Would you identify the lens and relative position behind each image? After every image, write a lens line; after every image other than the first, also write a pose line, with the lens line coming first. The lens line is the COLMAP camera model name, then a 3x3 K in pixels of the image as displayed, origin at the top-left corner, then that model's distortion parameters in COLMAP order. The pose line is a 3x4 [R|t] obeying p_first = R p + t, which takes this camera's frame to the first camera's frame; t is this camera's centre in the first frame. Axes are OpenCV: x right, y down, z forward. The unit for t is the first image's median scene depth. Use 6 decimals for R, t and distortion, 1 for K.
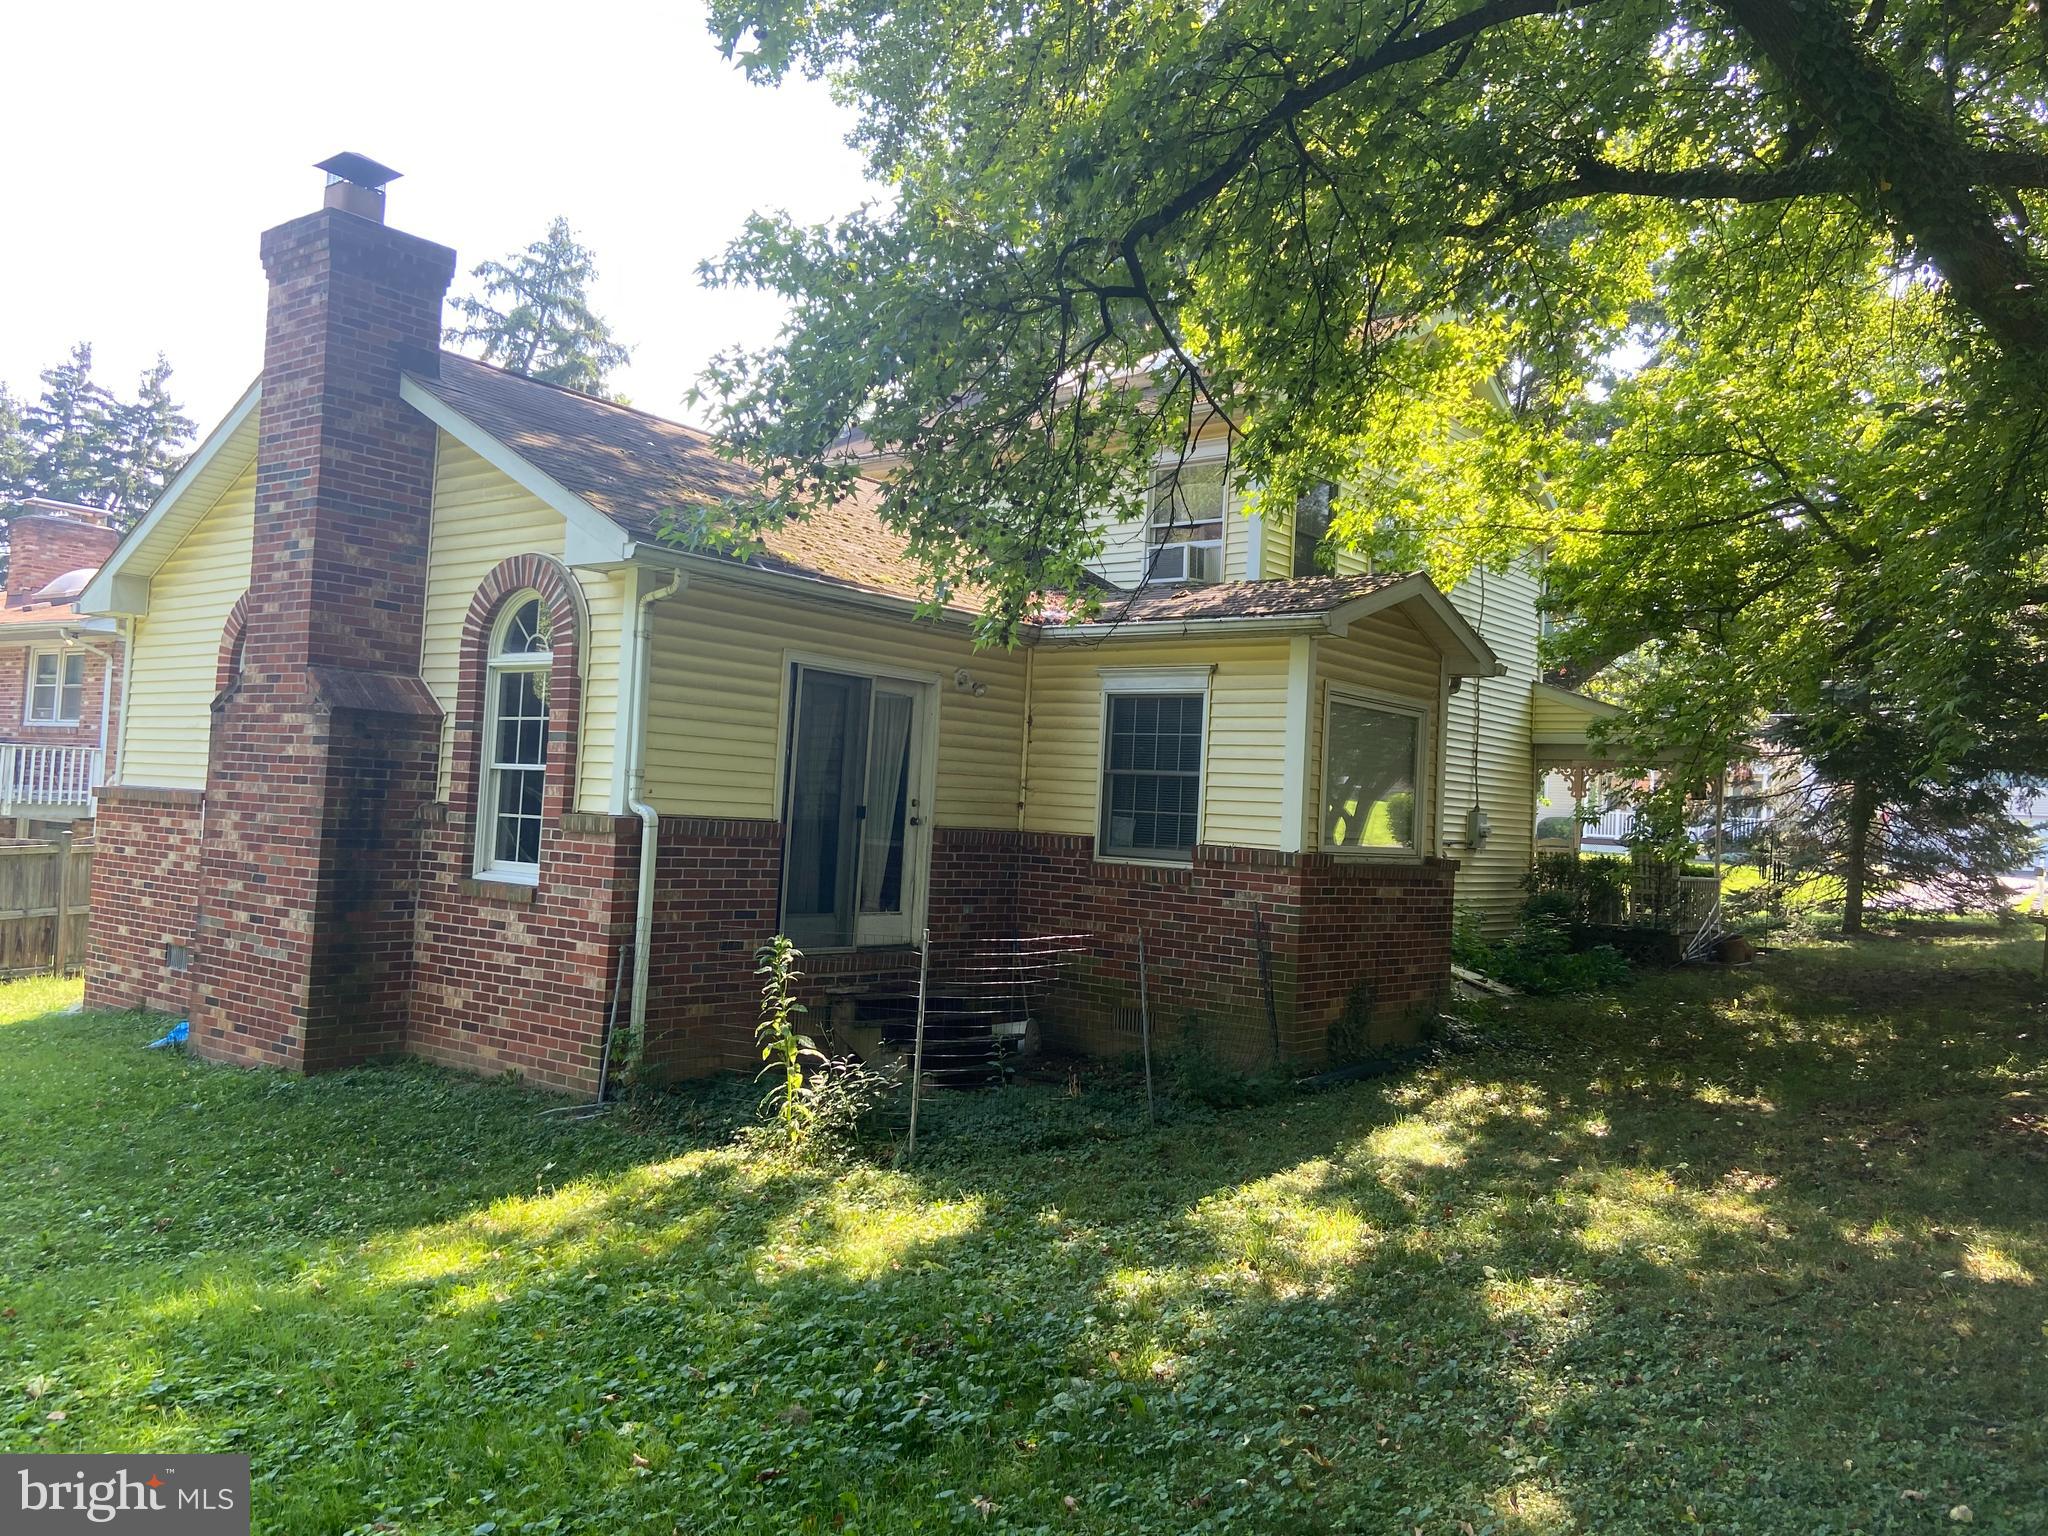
lens RADIAL K [[1573.4, 0, 1024.0], [0, 1573.4, 768.0], [0, 0, 1]] dist [0.058873, -0.001124]
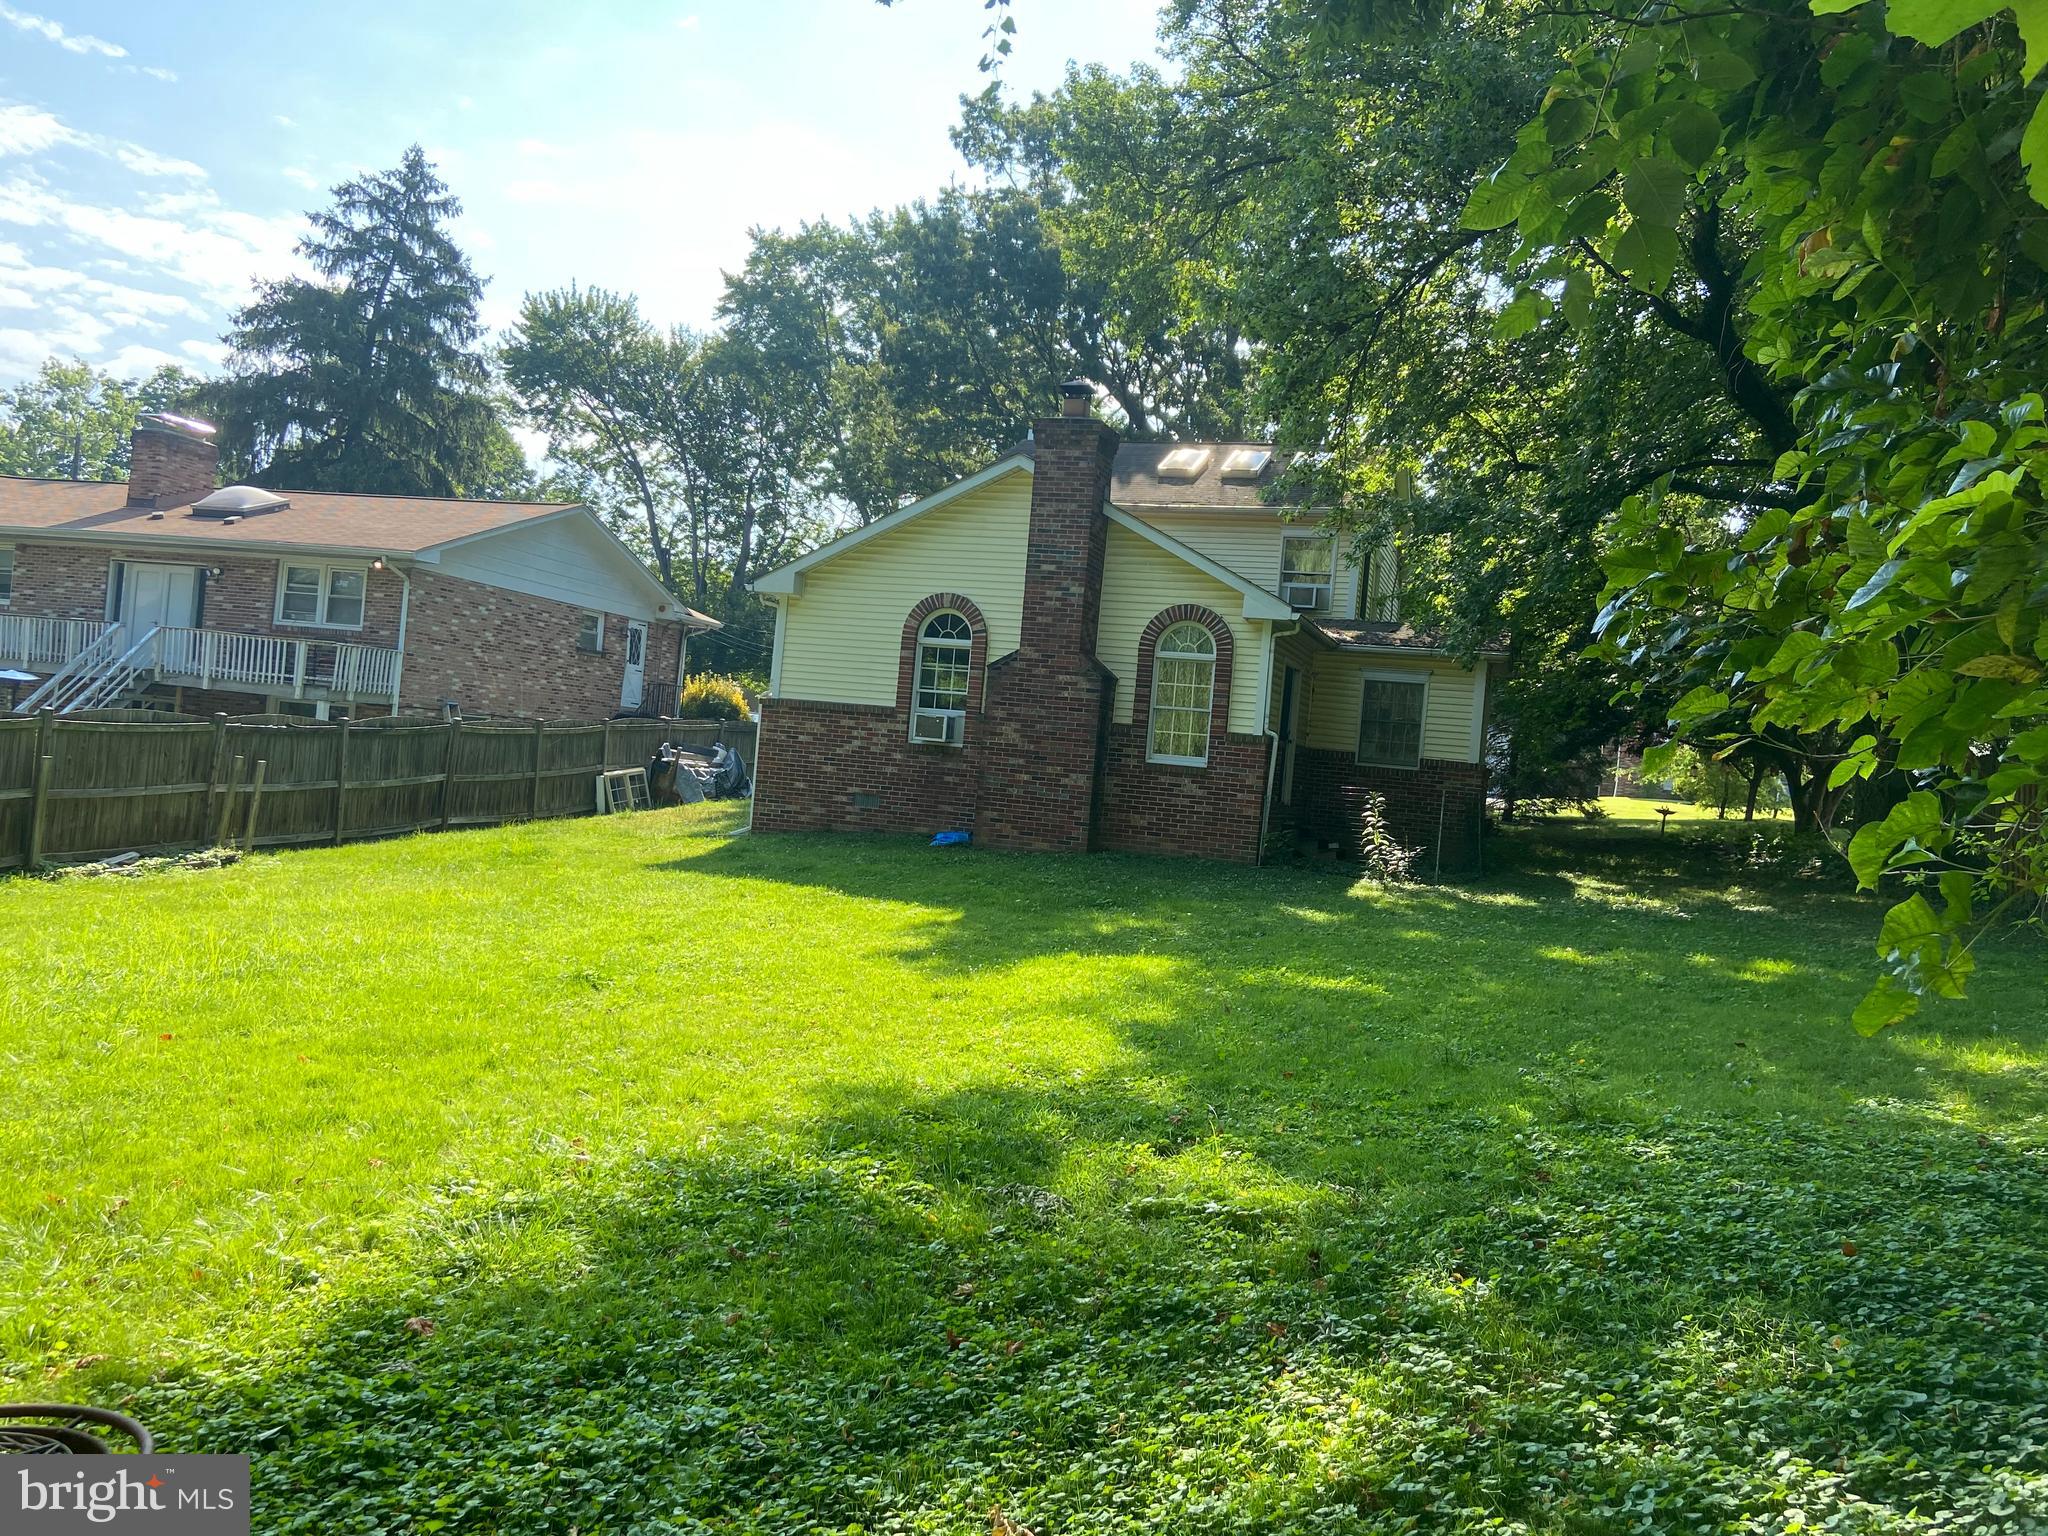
lens RADIAL K [[1573.4, 0, 1024.0], [0, 1573.4, 768.0], [0, 0, 1]] dist [0.058873, -0.001124]
pose [[0.943799, 0.033788, 0.328788, -1.138778], [-0.052376, 0.997481, 0.047841, -0.010279], [-0.326343, -0.062372, 0.943191, -0.827888]]
